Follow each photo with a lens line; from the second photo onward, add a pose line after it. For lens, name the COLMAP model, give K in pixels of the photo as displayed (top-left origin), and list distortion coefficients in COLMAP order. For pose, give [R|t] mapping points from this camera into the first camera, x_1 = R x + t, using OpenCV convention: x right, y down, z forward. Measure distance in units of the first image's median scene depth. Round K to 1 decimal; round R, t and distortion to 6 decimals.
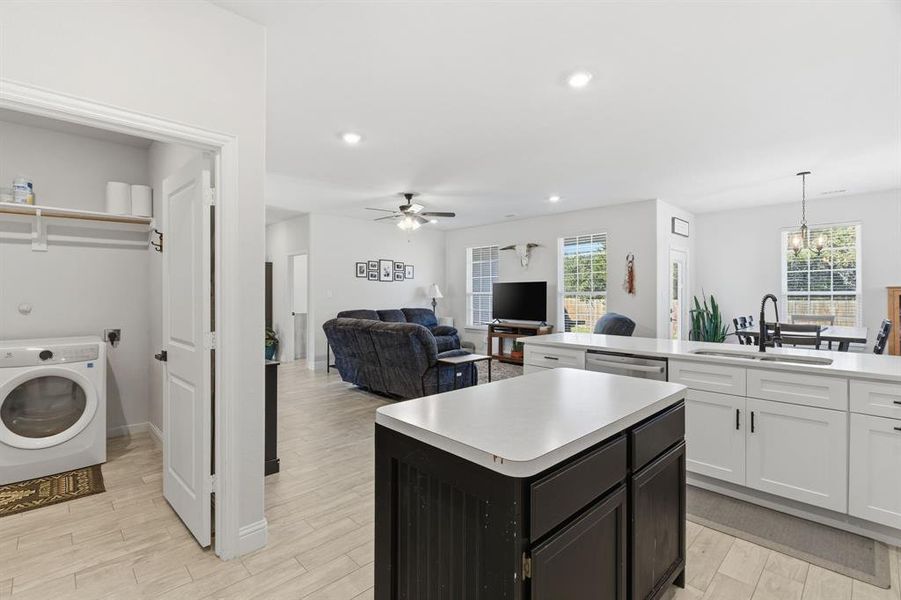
lens RADIAL K [[414.0, 0, 446.3], [0, 414.0, 296.2], [0, 0, 1]] dist [0.001834, -0.000163]
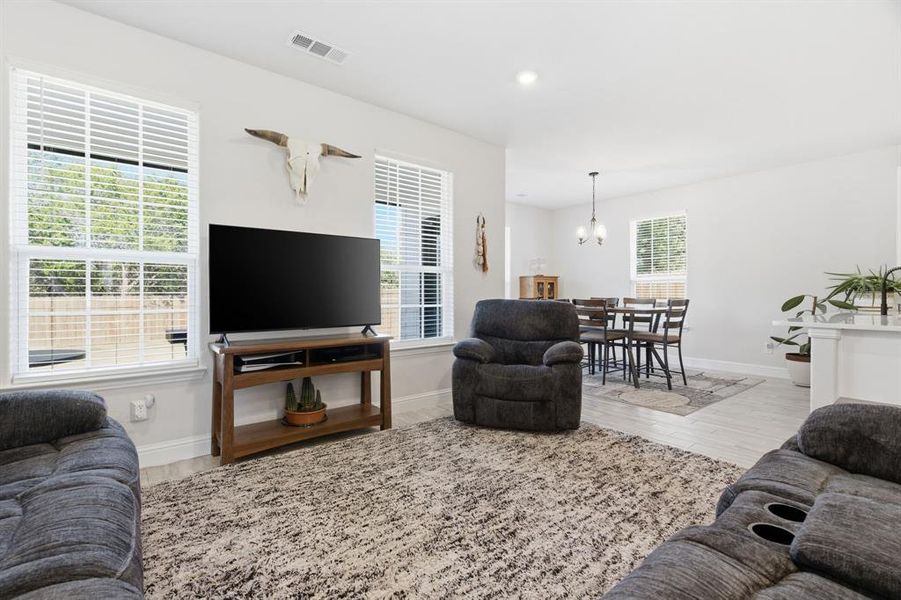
lens RADIAL K [[408.8, 0, 446.7], [0, 408.8, 296.2], [0, 0, 1]] dist [0.001093, 0.000196]
pose [[0.080735, -0.006499, 0.996714, -0.202097], [0.002126, 0.999978, 0.006348, 0.024598], [-0.996733, 0.001606, 0.080747, 0.823160]]
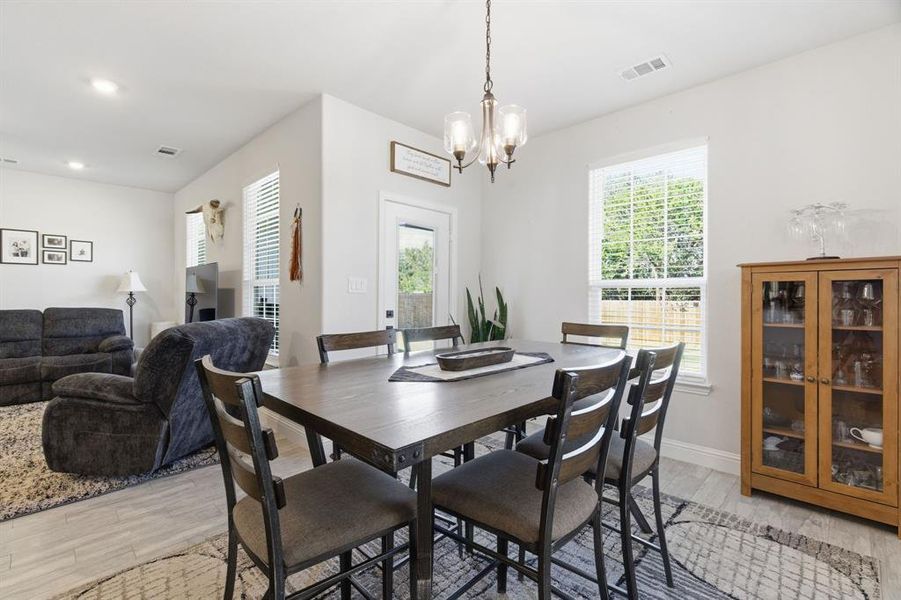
lens RADIAL K [[408.8, 0, 446.7], [0, 408.8, 296.2], [0, 0, 1]] dist [0.001093, 0.000196]
pose [[0.999231, 0.003504, 0.039052, 0.500069], [-0.003508, 0.999994, 0.000052, 0.010401], [-0.039052, -0.000189, 0.999237, 0.386160]]
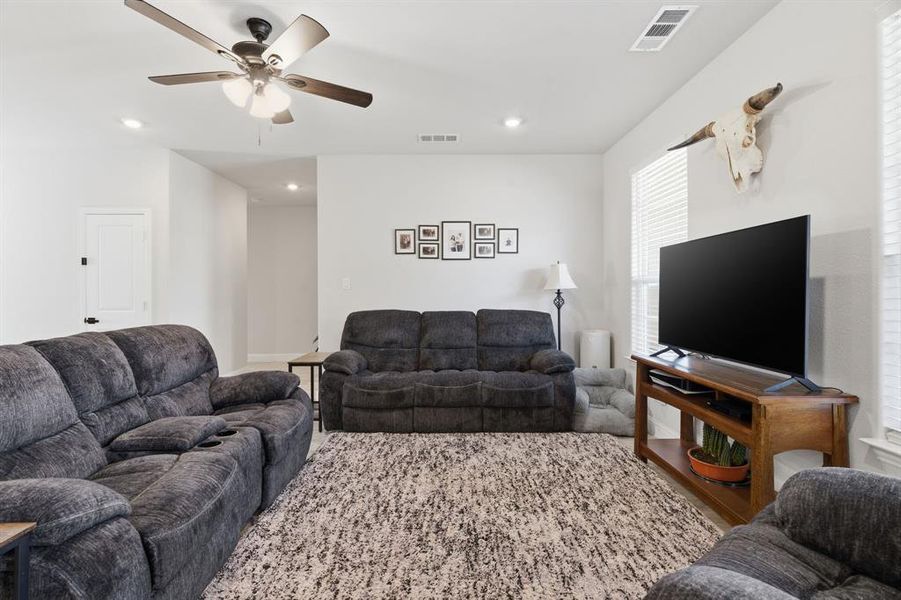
lens RADIAL K [[408.8, 0, 446.7], [0, 408.8, 296.2], [0, 0, 1]] dist [0.001093, 0.000196]
pose [[0.735088, 0.003412, -0.677963, 0.229969], [-0.000138, 0.999988, 0.004883, 0.010680], [0.677971, -0.003495, 0.735080, 0.627571]]
